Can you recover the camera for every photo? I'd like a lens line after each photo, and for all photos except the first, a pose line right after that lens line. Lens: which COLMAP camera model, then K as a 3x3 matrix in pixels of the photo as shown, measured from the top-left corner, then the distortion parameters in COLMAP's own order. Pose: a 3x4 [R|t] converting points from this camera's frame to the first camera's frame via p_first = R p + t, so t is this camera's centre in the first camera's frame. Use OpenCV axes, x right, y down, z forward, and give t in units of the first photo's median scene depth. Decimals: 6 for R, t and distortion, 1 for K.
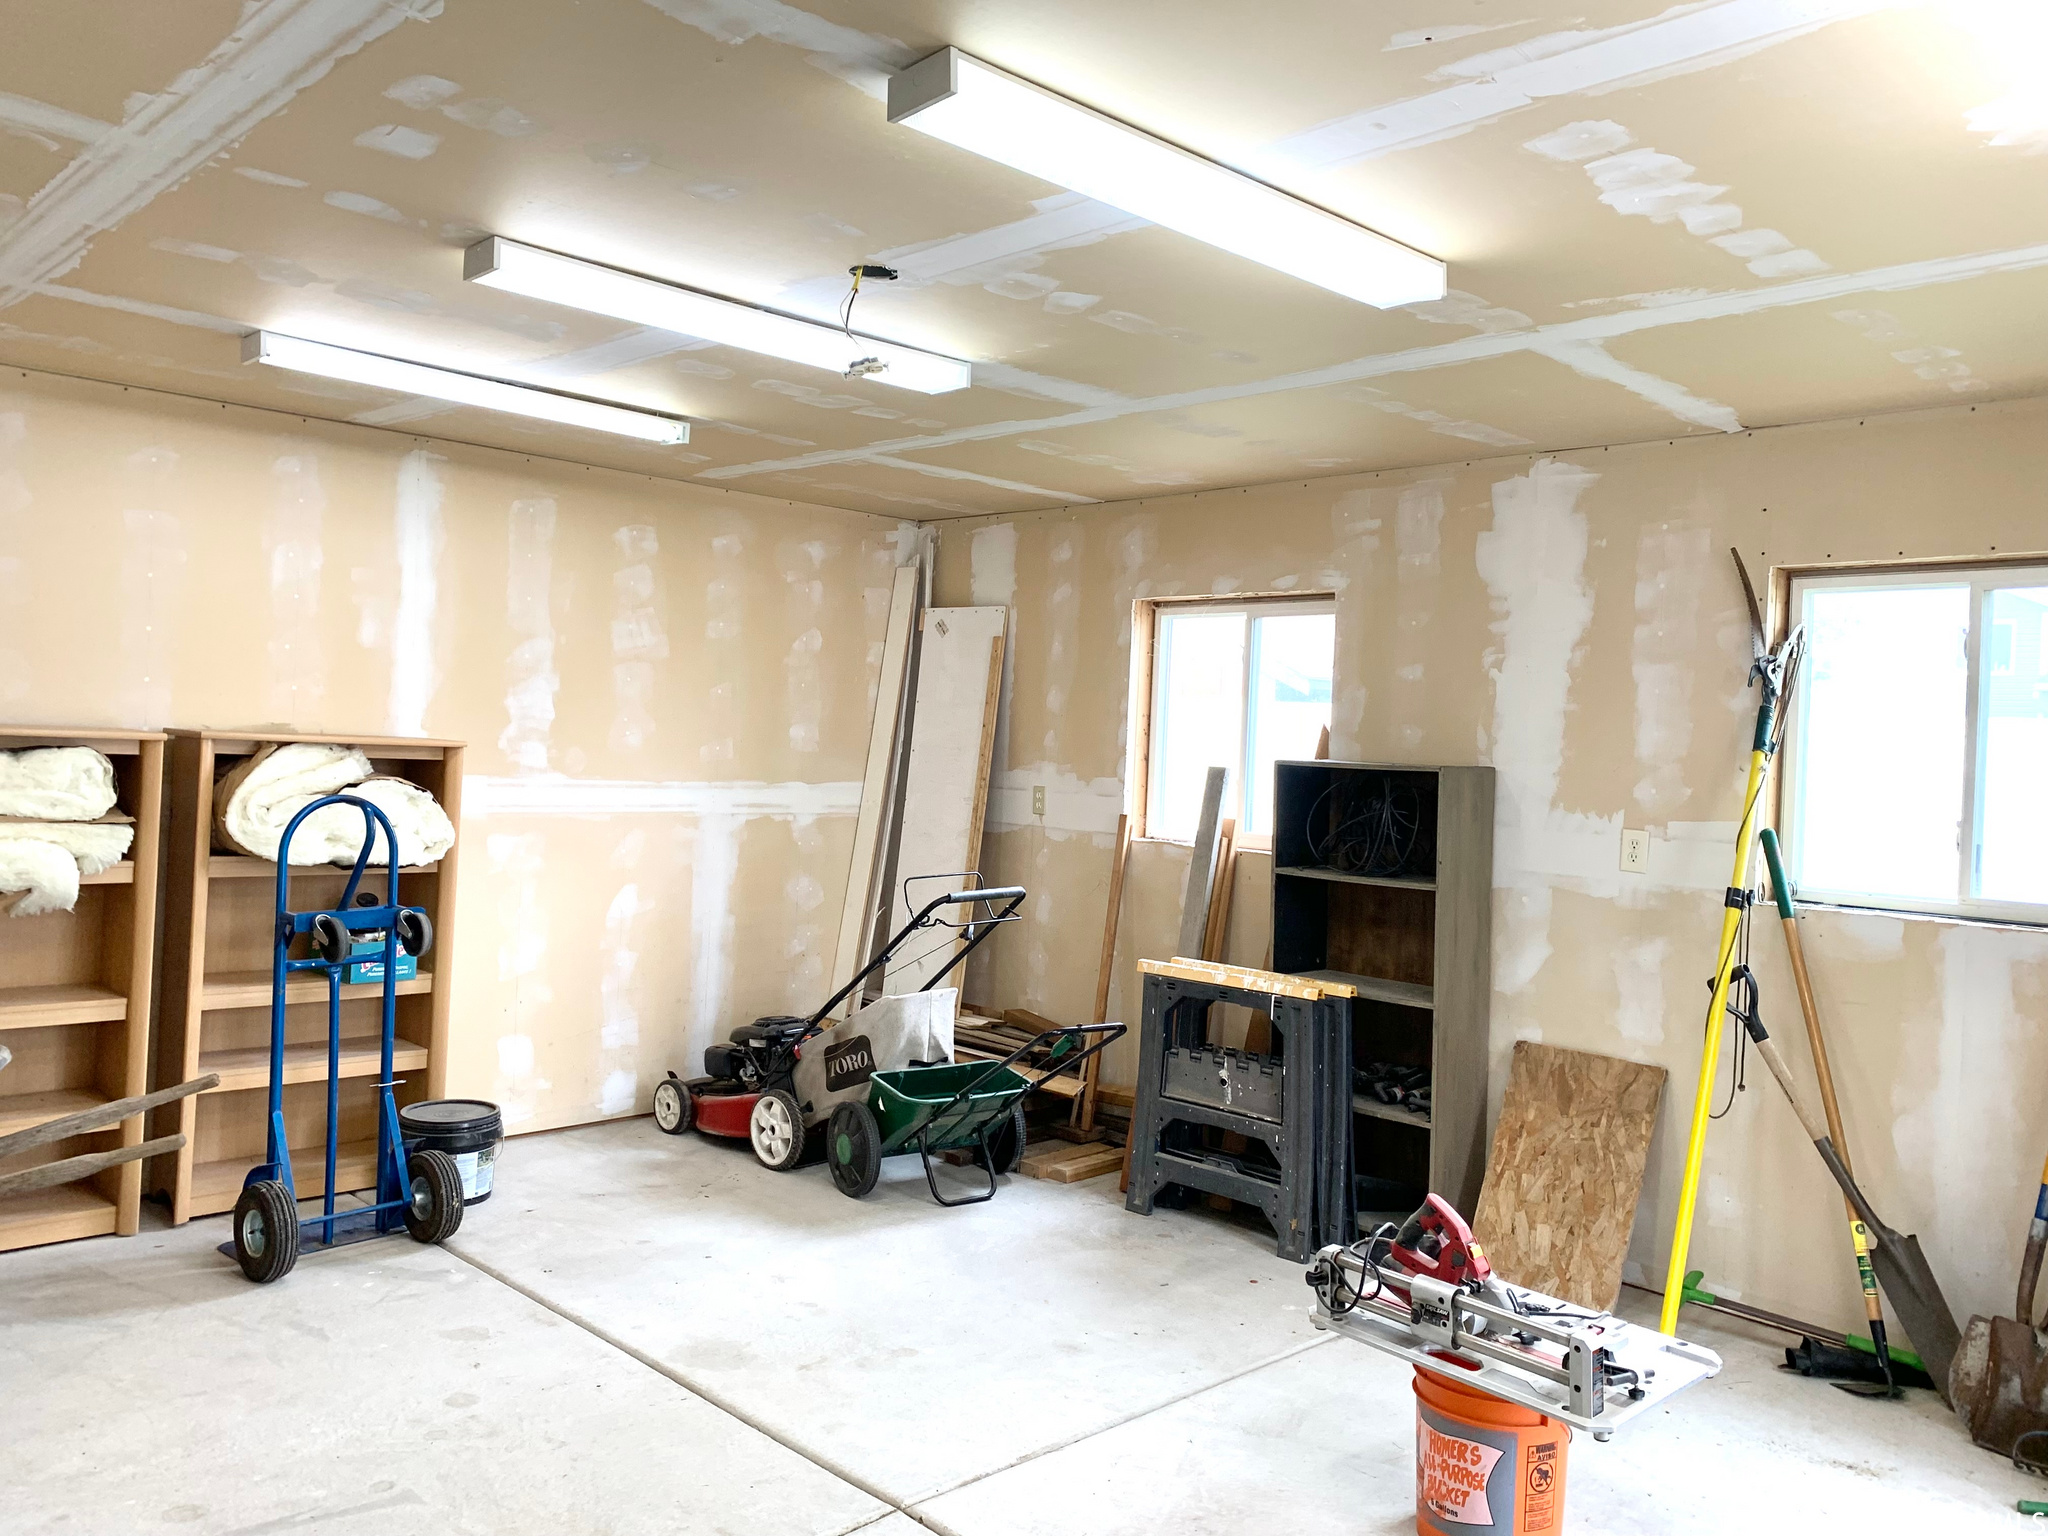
lens RADIAL K [[1569.0, 0, 1026.7], [0, 1569.0, 762.9], [0, 0, 1]] dist [0.036502, -0.016783]
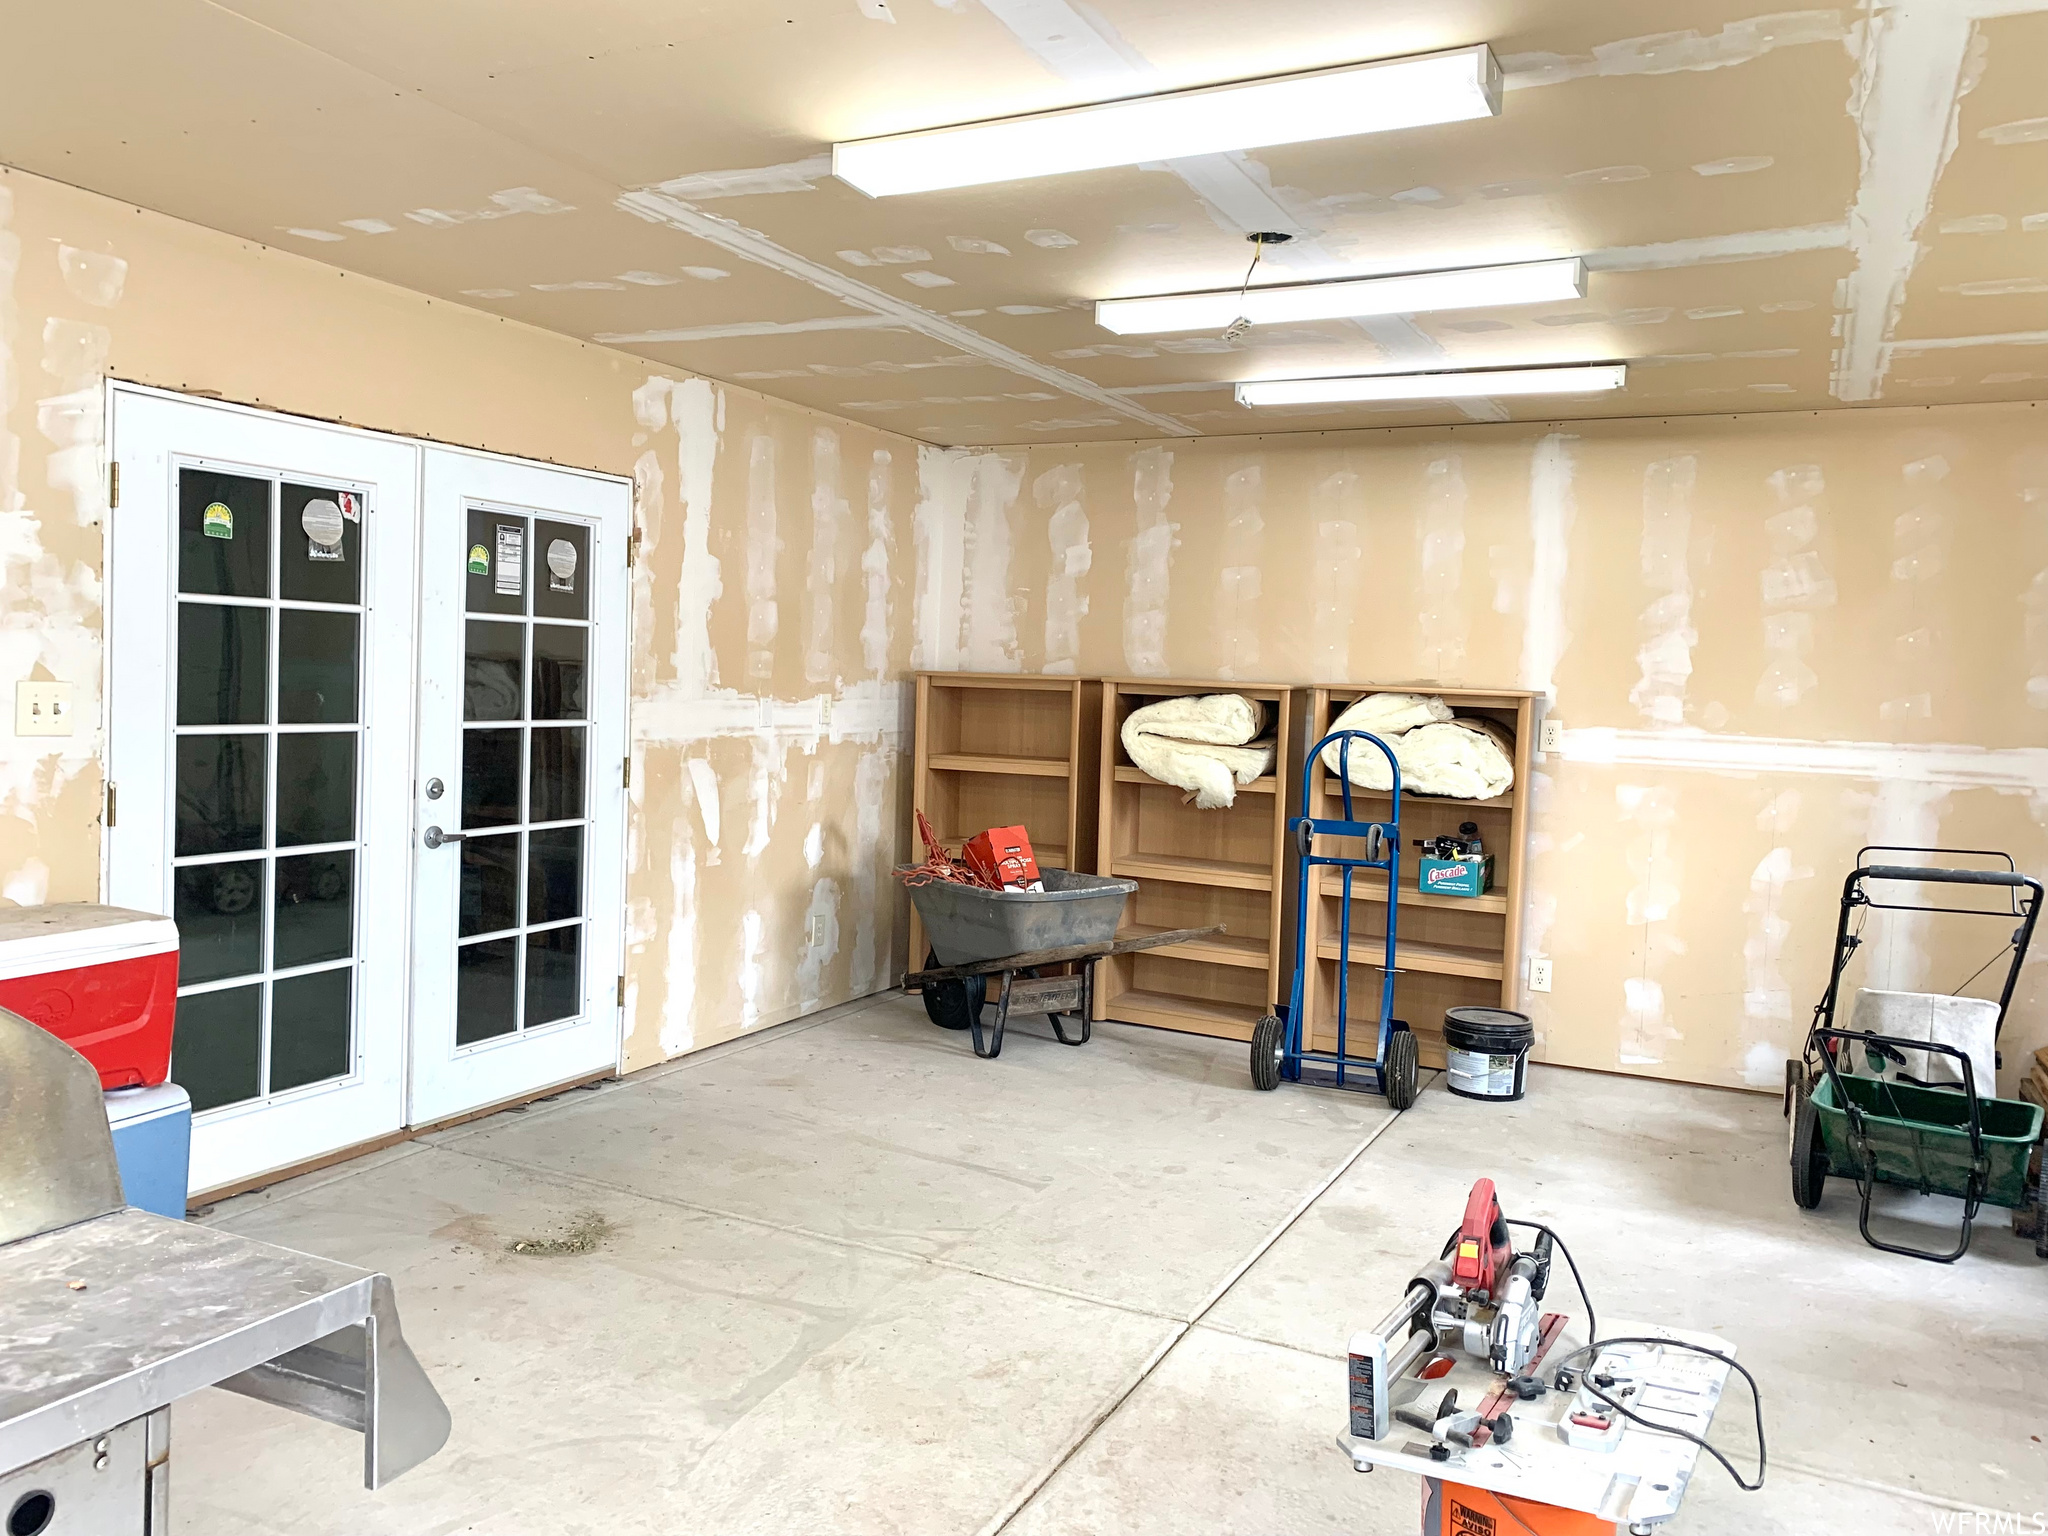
lens RADIAL K [[1569.0, 0, 1026.7], [0, 1569.0, 762.9], [0, 0, 1]] dist [0.036502, -0.016783]
pose [[0.328572, 0.024460, -0.944162, 0.581730], [-0.033341, 0.999342, 0.014287, 0.032596], [0.943890, 0.026785, 0.329172, 0.304603]]
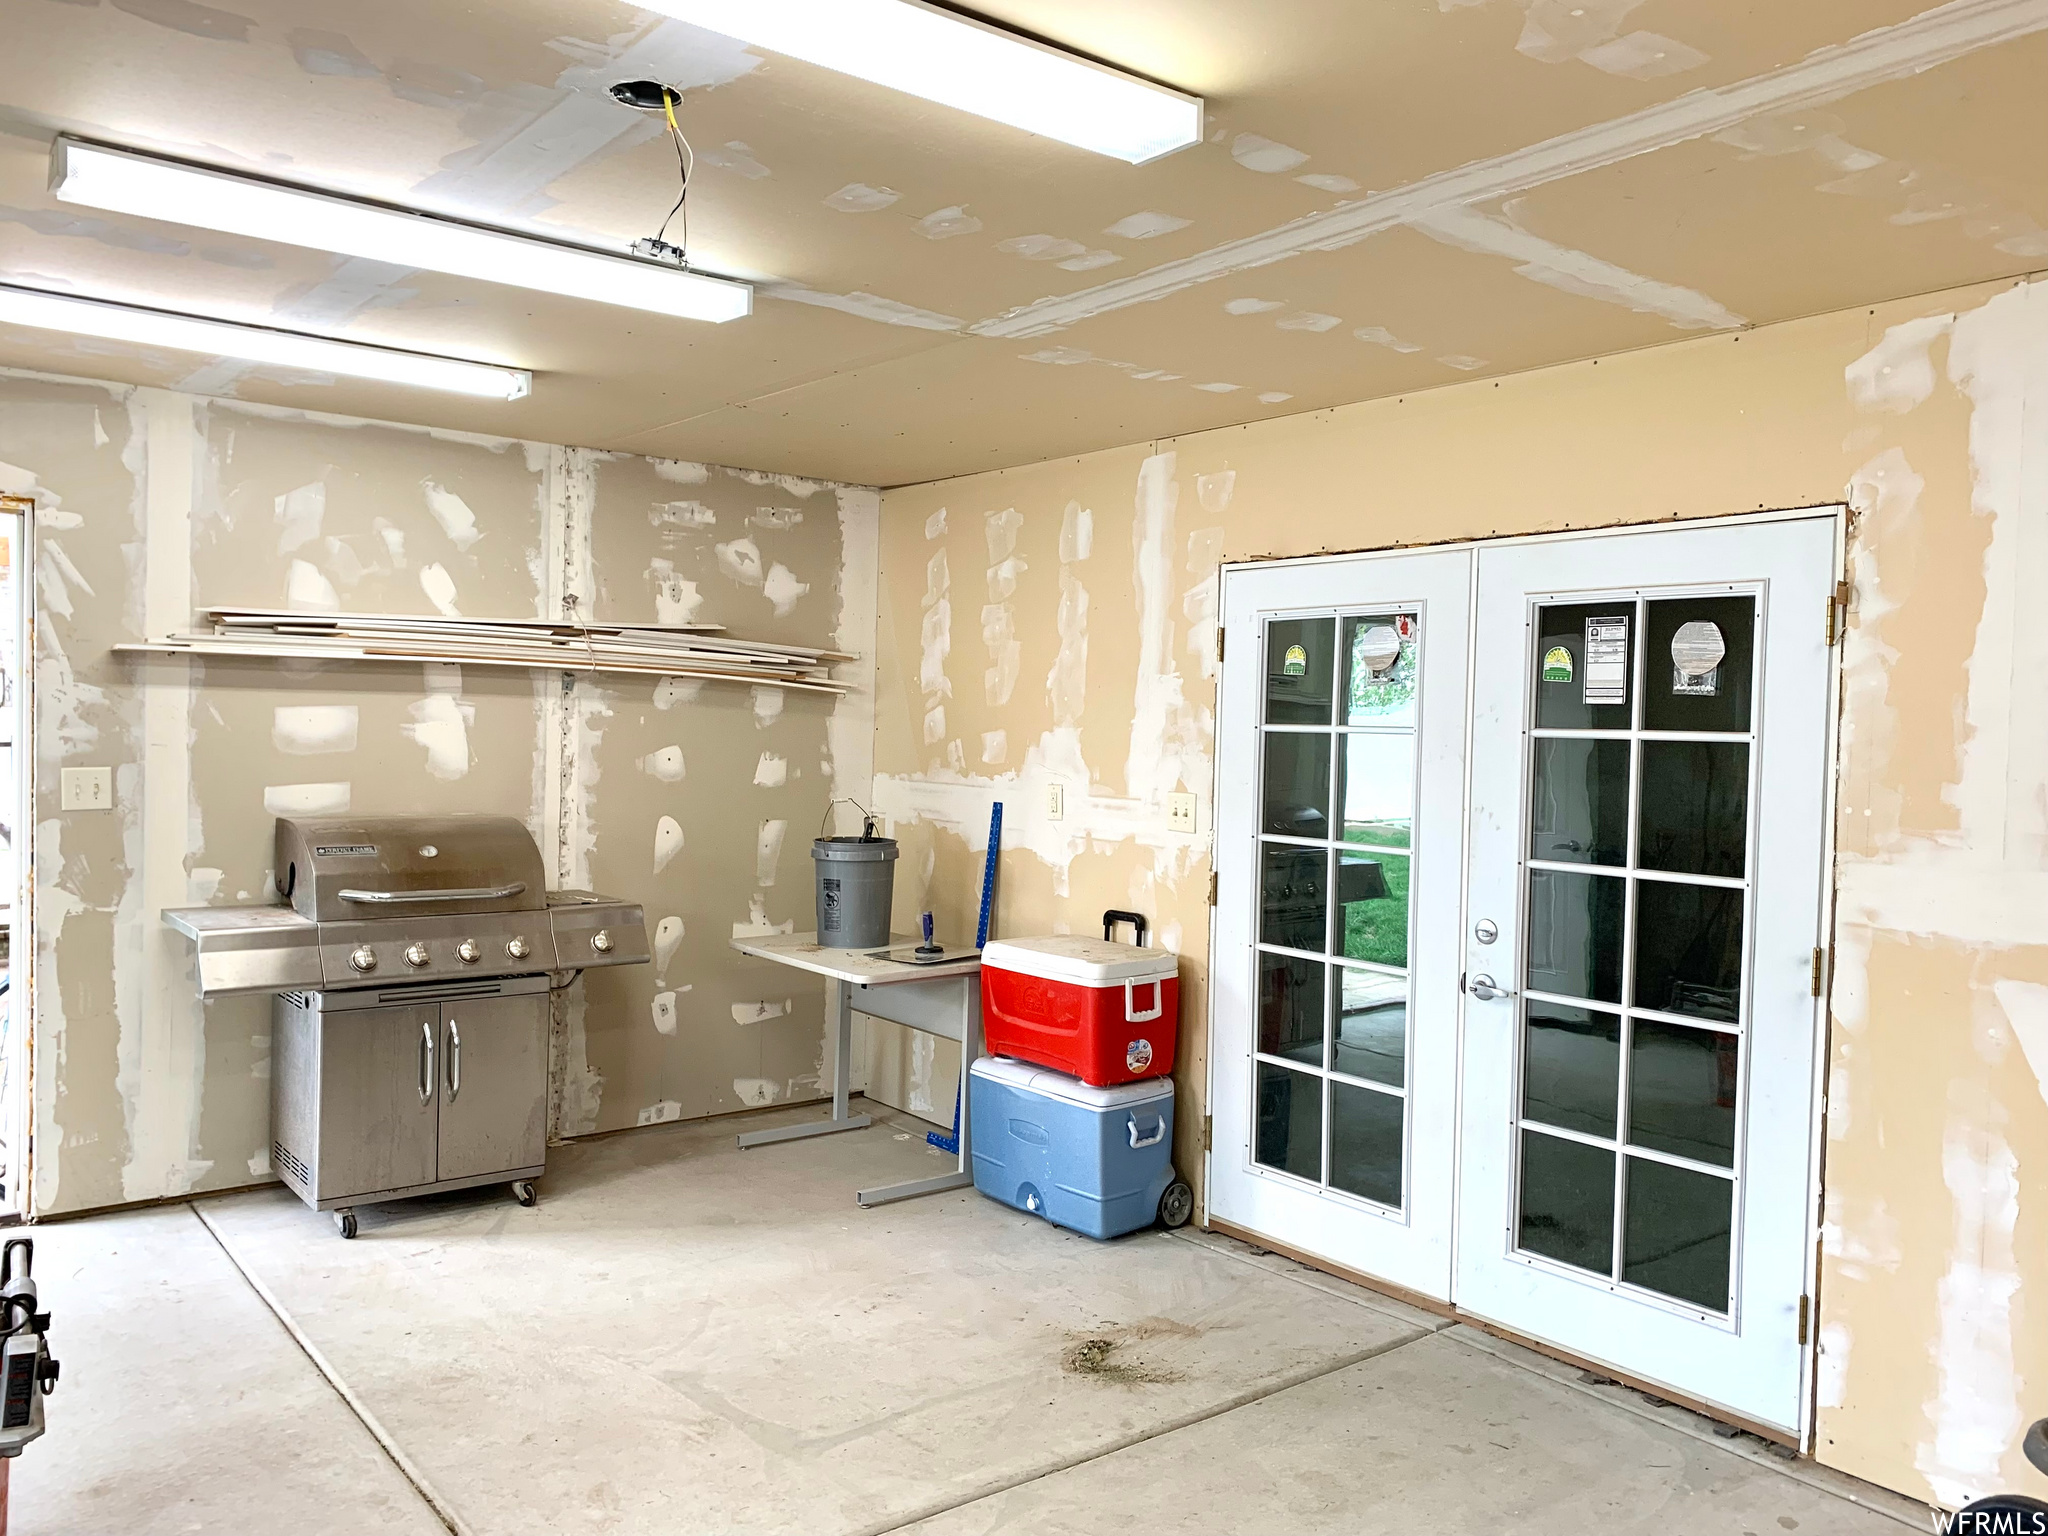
lens RADIAL K [[1557.3, 0, 1010.7], [0, 1557.3, 775.9], [0, 0, 1]] dist [0.028454, -0.028316]
pose [[-0.990898, -0.069552, 0.115254, -0.234251], [-0.064353, 0.996761, 0.048239, -0.028959], [-0.118236, 0.040383, -0.992164, 1.087269]]
